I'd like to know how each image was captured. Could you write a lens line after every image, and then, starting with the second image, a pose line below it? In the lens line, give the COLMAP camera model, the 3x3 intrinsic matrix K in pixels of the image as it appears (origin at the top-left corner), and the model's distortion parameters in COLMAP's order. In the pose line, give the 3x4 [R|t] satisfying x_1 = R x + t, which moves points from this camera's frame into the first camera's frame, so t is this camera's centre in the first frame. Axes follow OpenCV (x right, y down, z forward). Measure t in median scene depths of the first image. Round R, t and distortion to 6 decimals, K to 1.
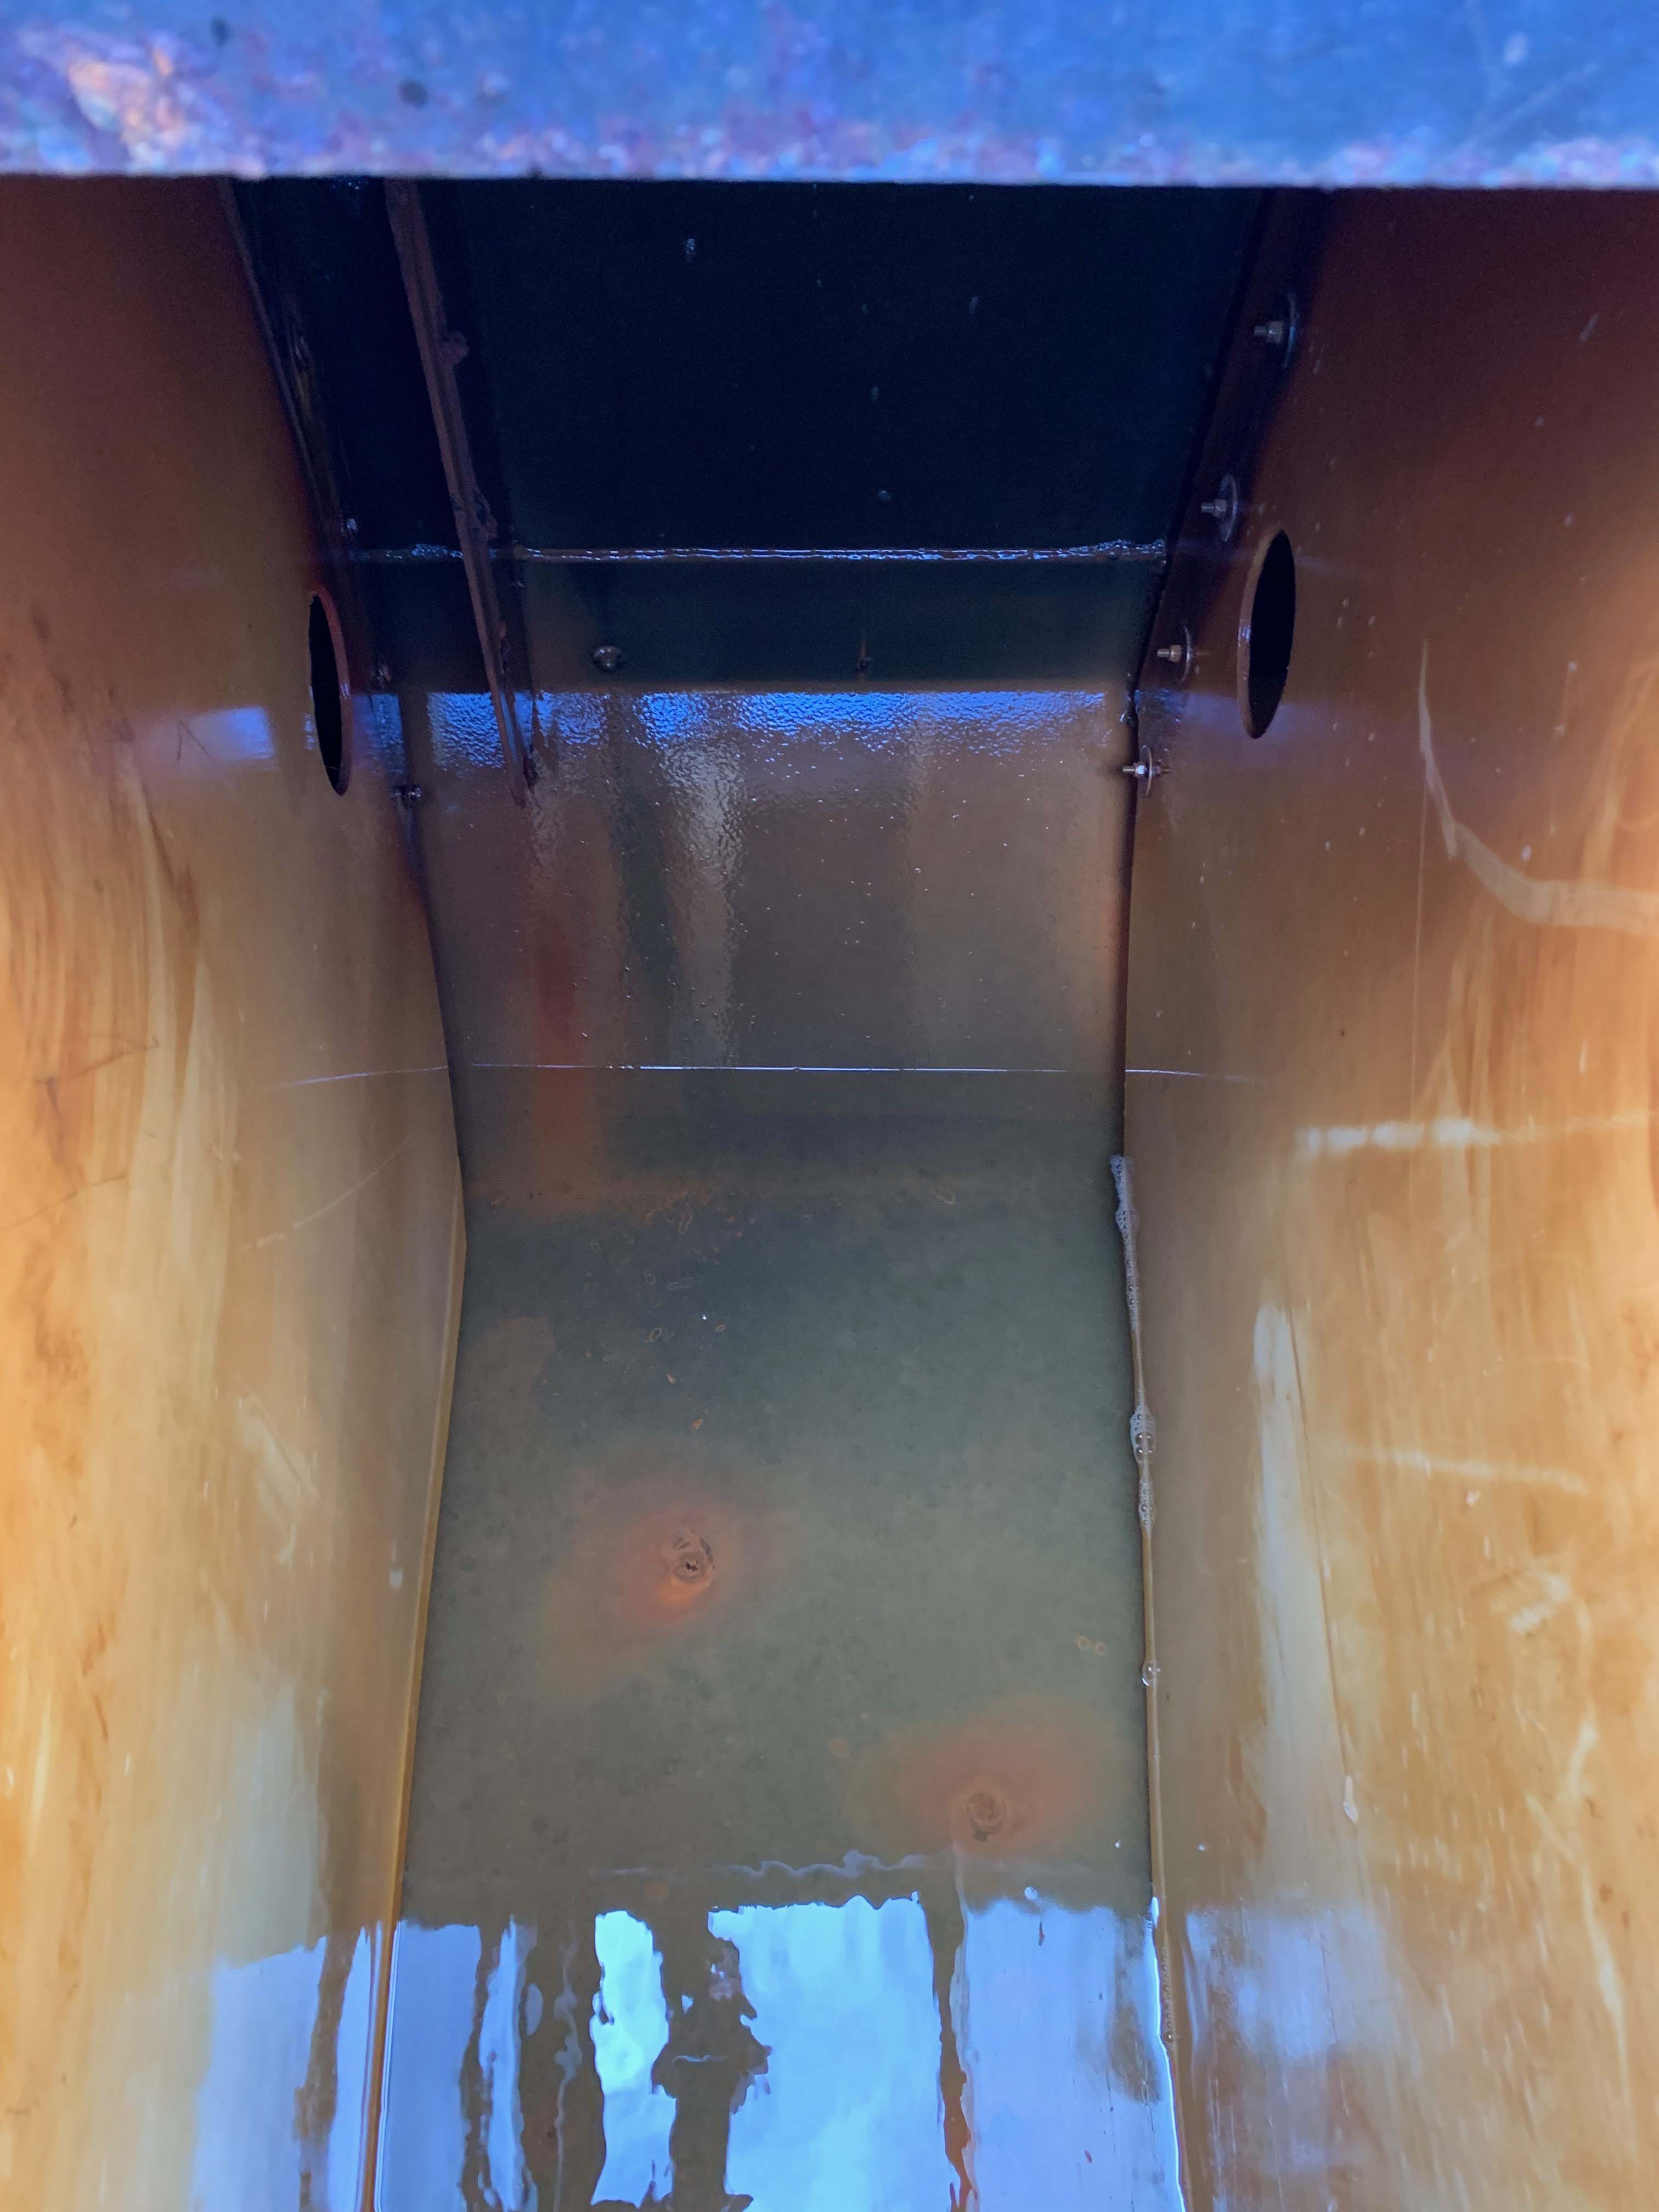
lens RADIAL K [[1713.9, 0, 830.6], [0, 1713.9, 1105.7], [0, 0, 1]] dist [0.008719, 0.005337]
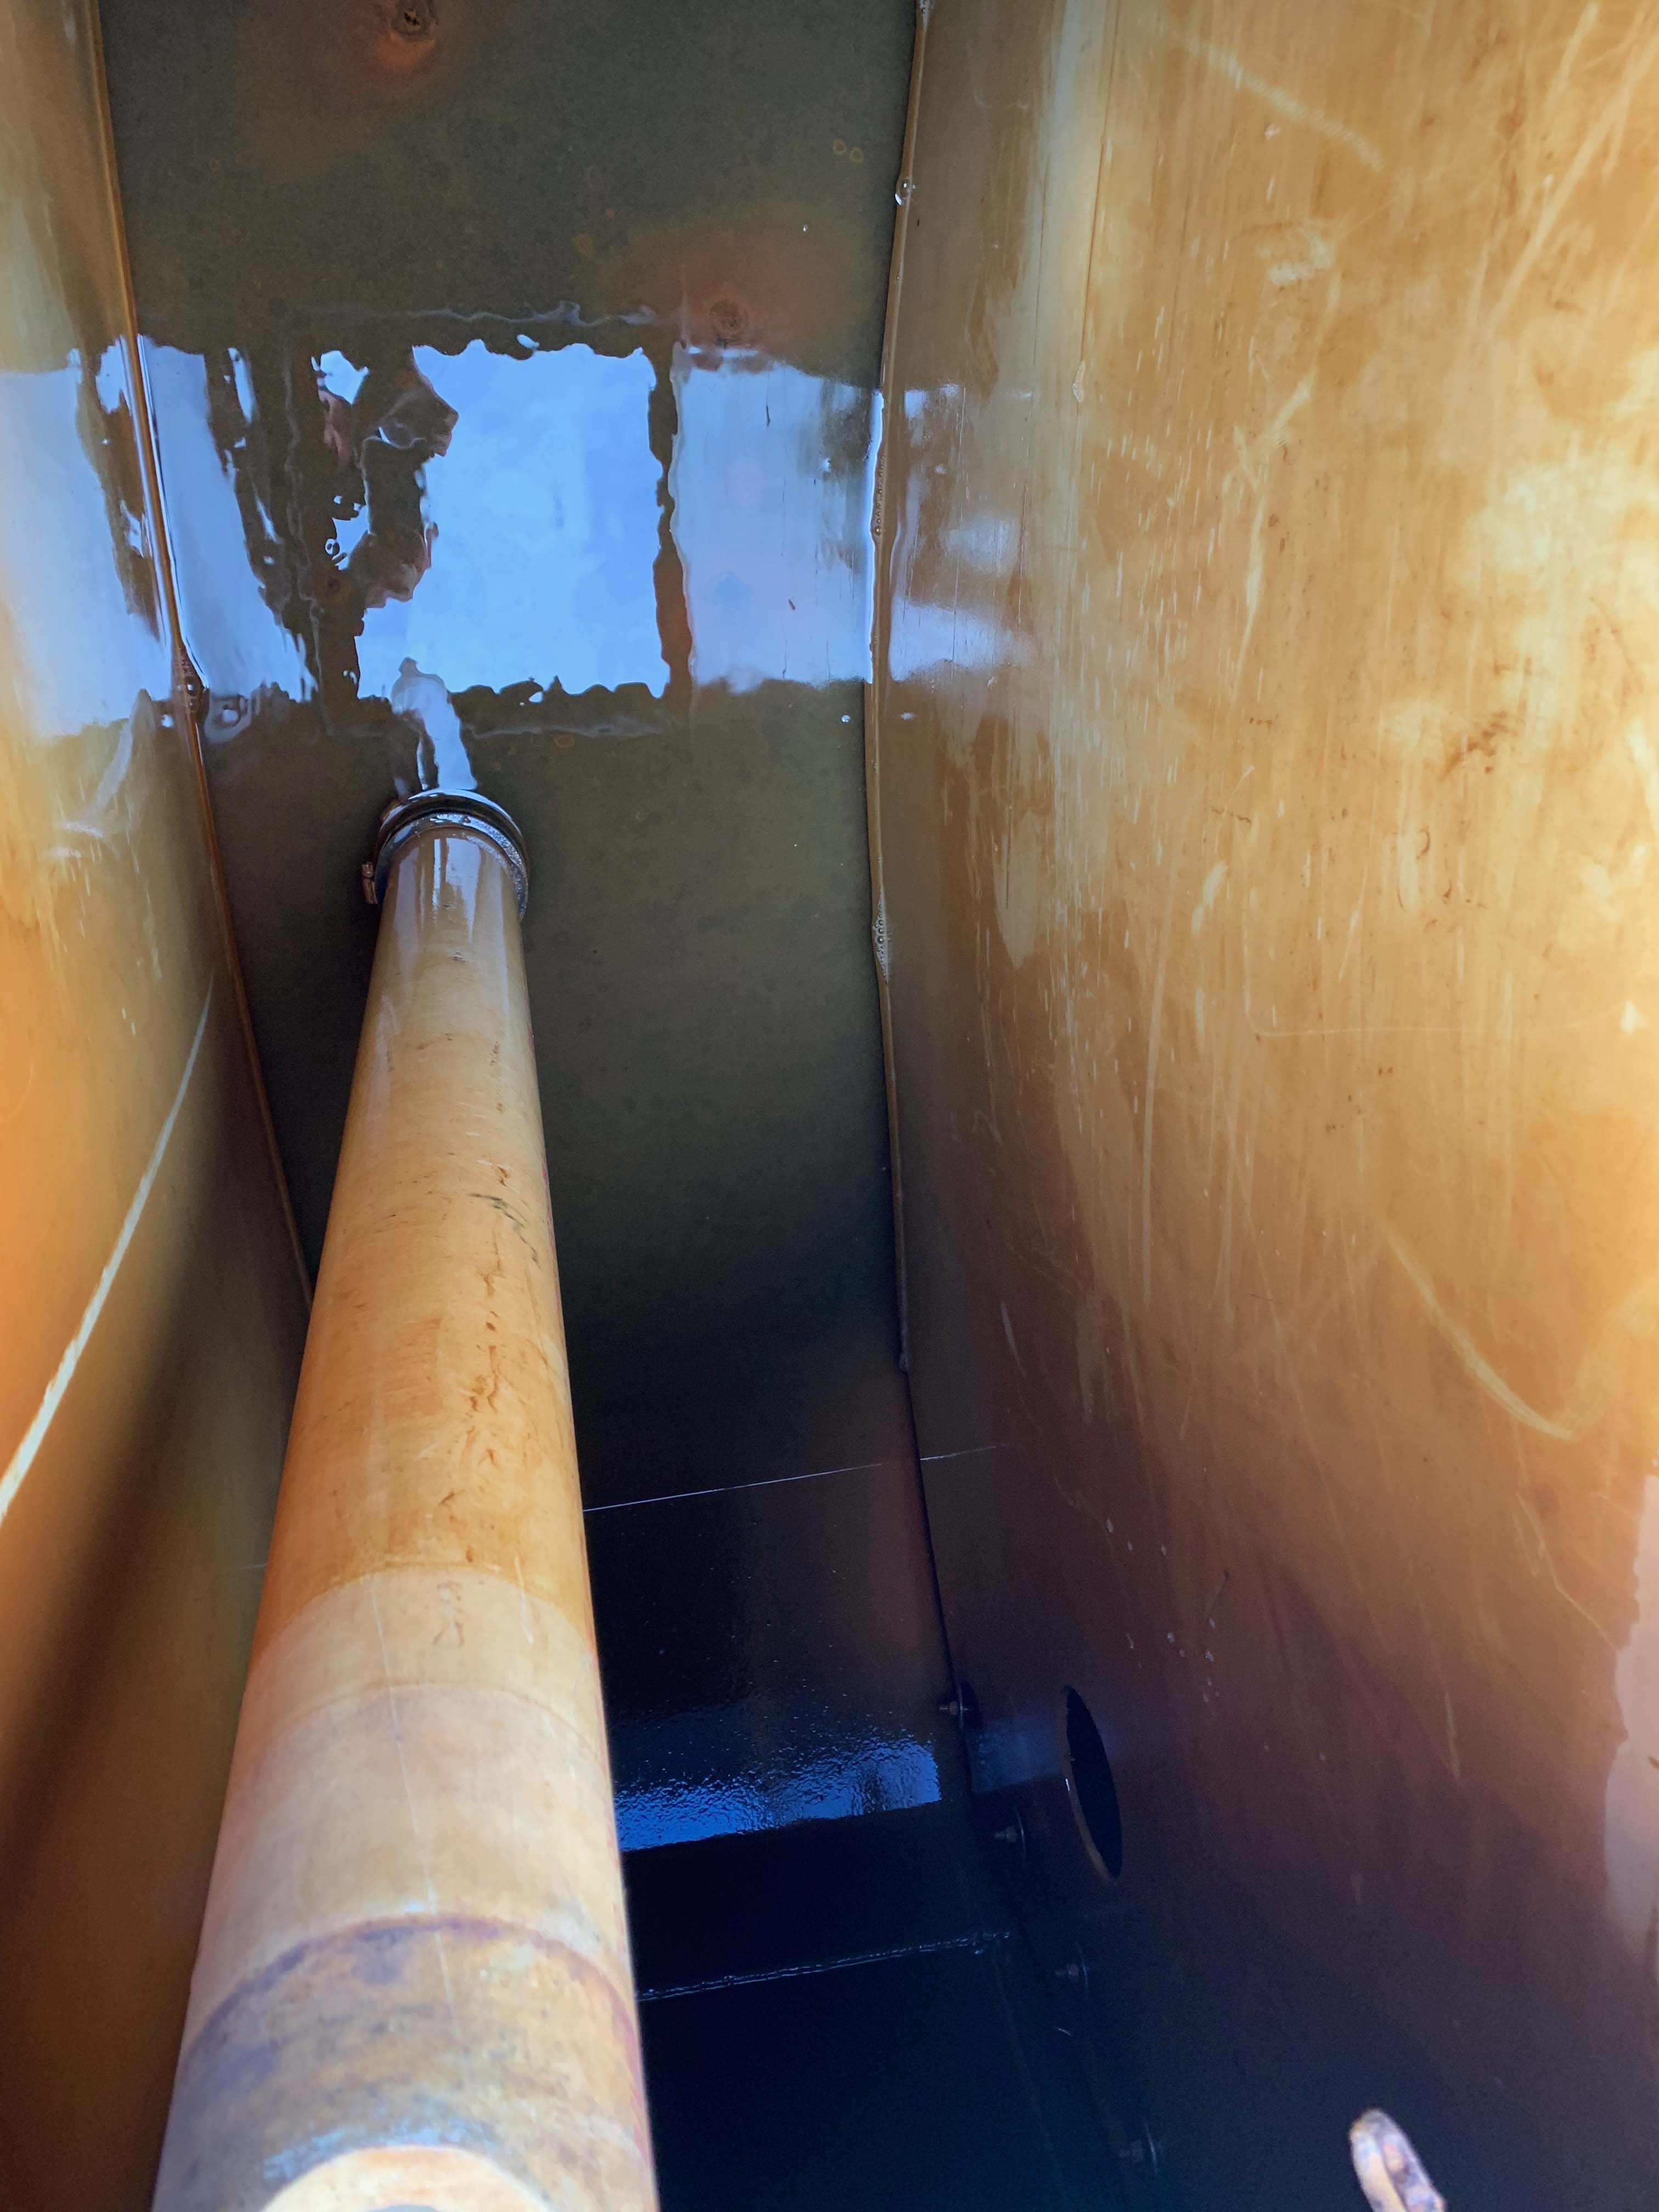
lens RADIAL K [[1713.9, 0, 826.6], [0, 1713.9, 1104.6], [0, 0, 1]] dist [0.008719, 0.005337]
pose [[0.986151, -0.026475, 0.163721, -0.056175], [-0.109535, 0.637265, 0.762820, -0.139299], [-0.124529, -0.770190, 0.625540, -0.023603]]
